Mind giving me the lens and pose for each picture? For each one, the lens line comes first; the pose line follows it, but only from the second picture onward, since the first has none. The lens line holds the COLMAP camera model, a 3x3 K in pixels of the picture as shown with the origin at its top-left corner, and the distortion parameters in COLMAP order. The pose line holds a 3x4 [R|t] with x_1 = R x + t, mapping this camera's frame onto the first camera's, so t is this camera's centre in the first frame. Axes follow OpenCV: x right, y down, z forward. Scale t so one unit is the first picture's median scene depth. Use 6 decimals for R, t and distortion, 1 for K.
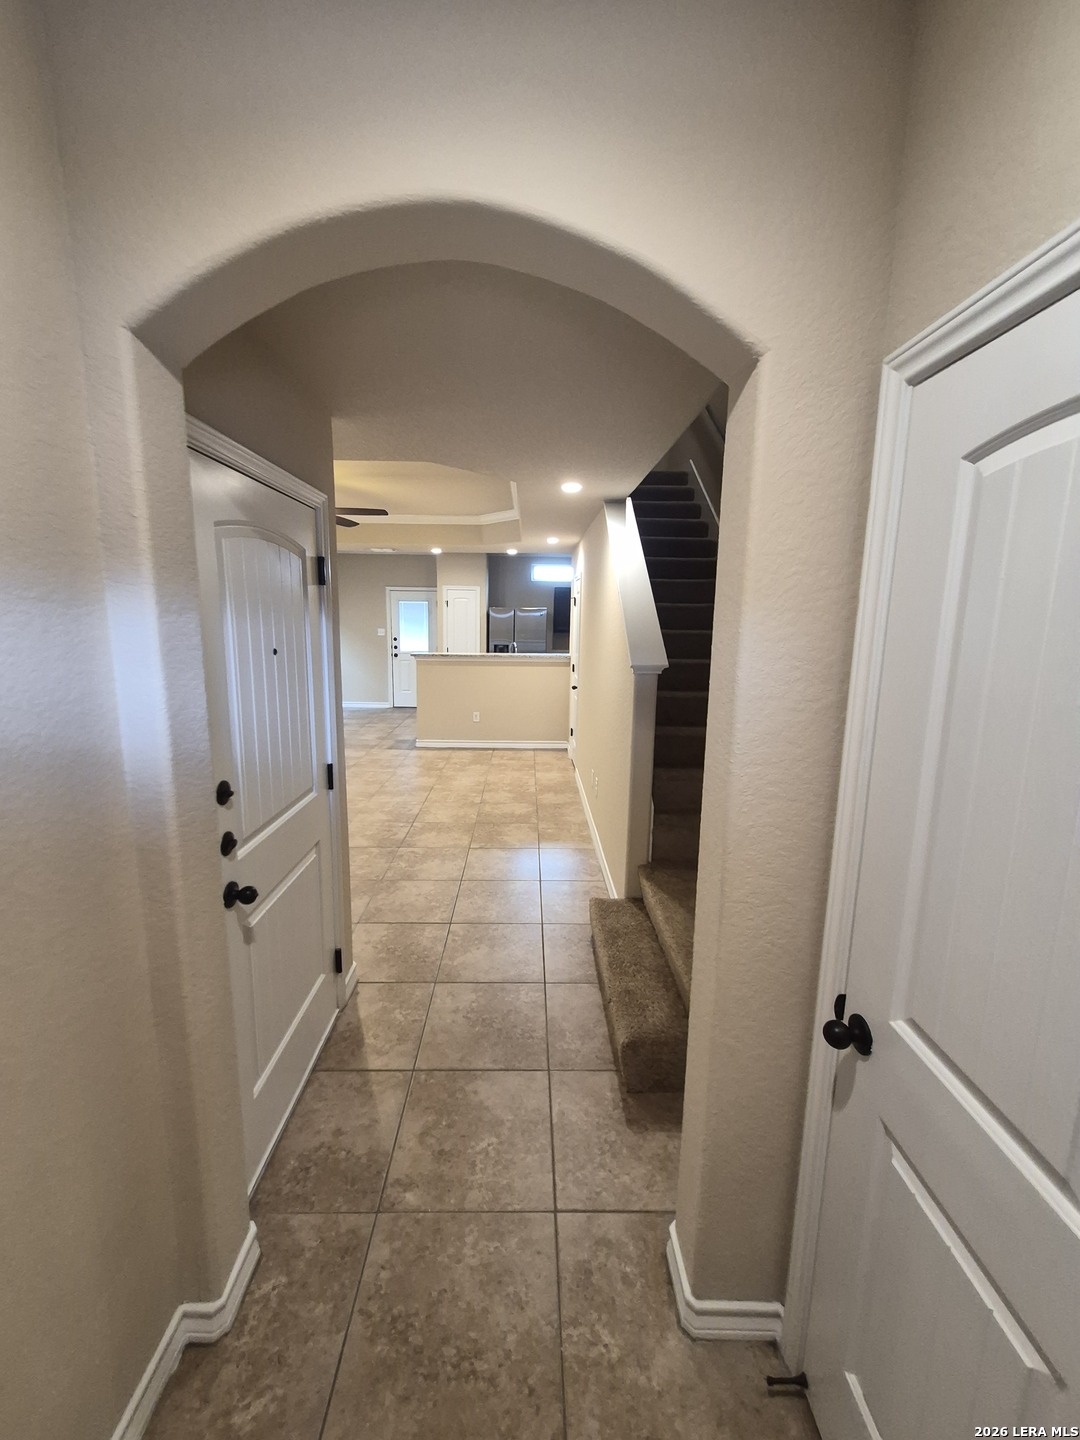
lens RADIAL K [[564.5, 0, 530.3], [0, 564.5, 707.2], [0, 0, 1]] dist [0.006712, -0.000214]
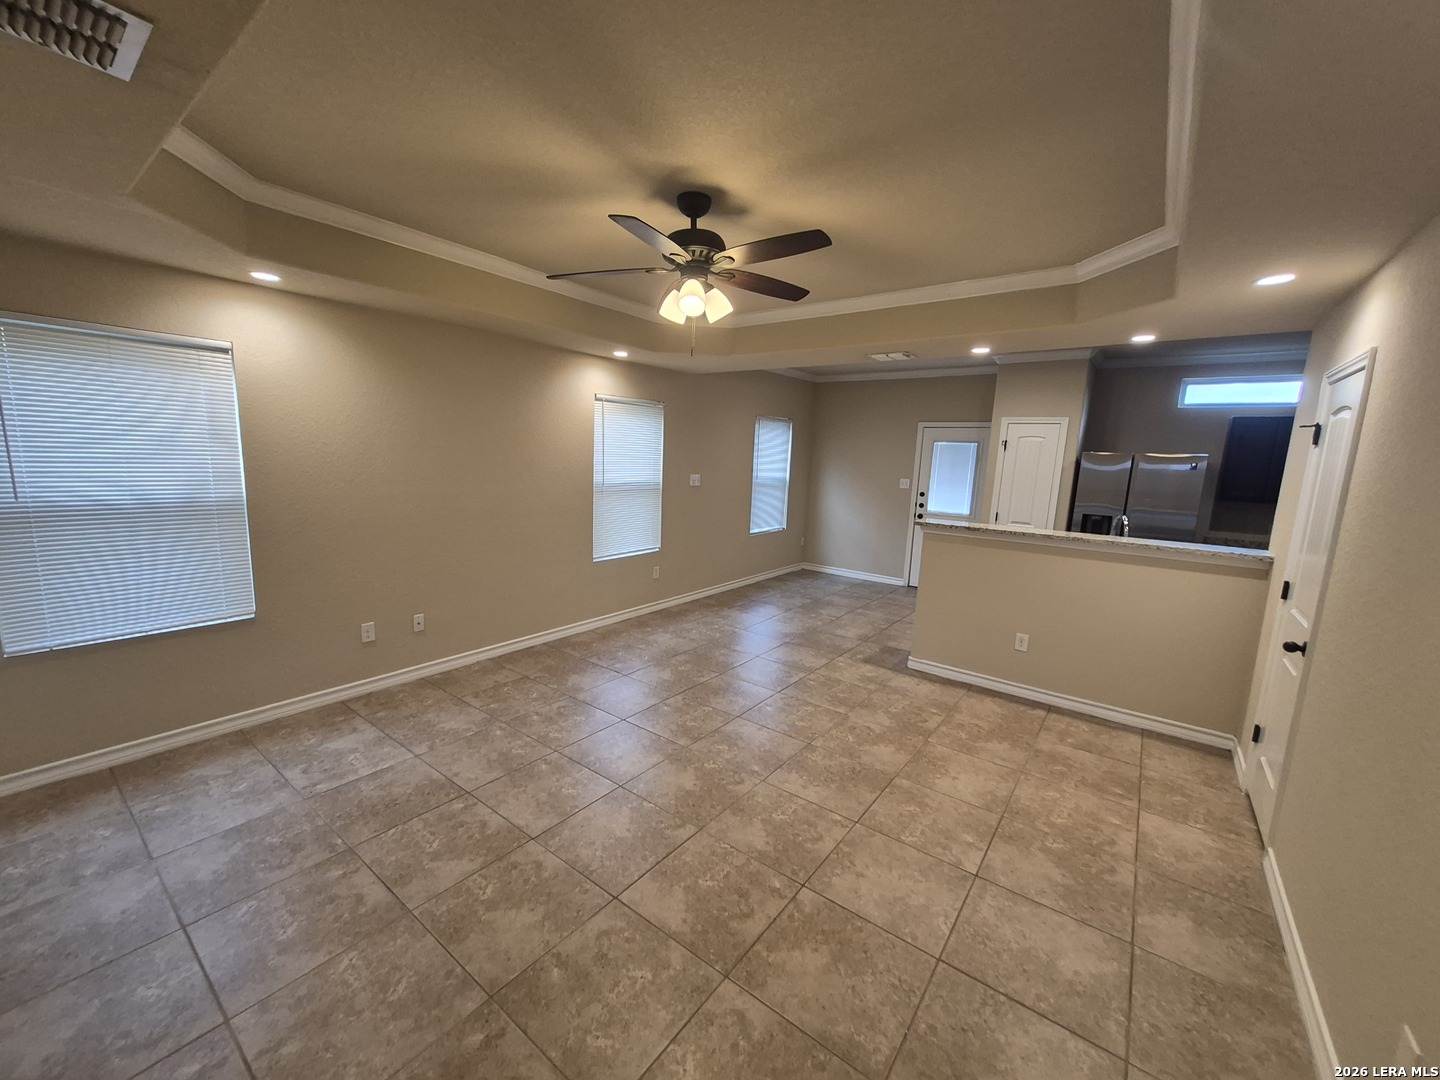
lens RADIAL K [[568.9, 0, 709.1], [0, 568.9, 542.7], [0, 0, 1]] dist [0.006001, 0.000866]
pose [[0.786303, 0.112399, -0.607532, -0.008570], [-0.127064, 0.991712, 0.019023, -0.065190], [0.604635, 0.062238, 0.794068, 0.444747]]
